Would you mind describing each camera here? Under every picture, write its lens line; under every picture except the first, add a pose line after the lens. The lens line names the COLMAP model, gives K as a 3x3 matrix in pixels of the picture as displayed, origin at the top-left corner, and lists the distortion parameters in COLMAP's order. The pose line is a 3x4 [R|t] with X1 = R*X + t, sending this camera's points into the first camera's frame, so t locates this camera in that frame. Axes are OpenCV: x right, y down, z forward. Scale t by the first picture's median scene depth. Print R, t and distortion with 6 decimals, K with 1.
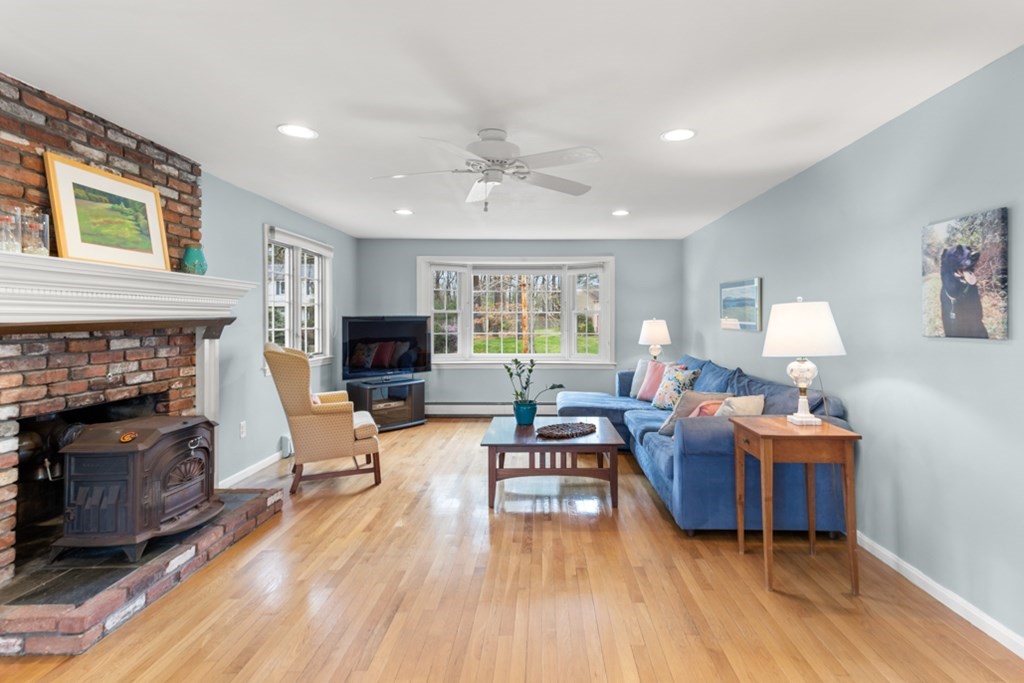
lens RADIAL K [[491.8, 0, 509.7], [0, 491.8, 330.6], [0, 0, 1]] dist [0.003148, -0.000732]
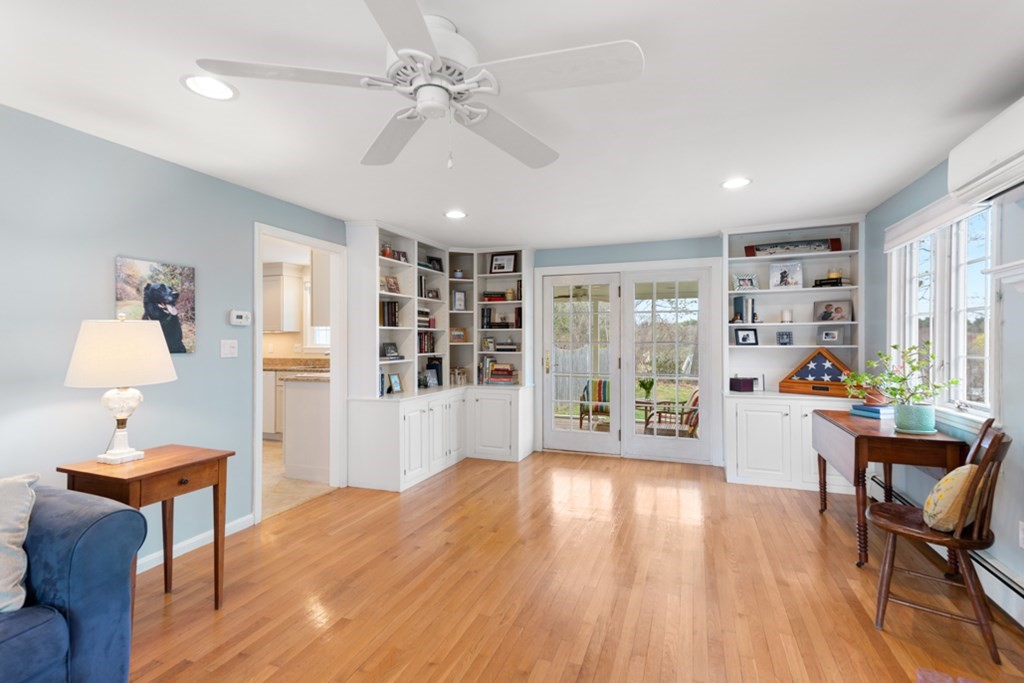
lens RADIAL K [[491.8, 0, 508.5], [0, 491.8, 340.1], [0, 0, 1]] dist [0.003148, -0.000732]
pose [[-0.935858, -0.000899, 0.352377, -0.430604], [0.005082, 0.999858, 0.016050, -0.038264], [-0.352342, 0.016811, -0.935720, 1.916584]]
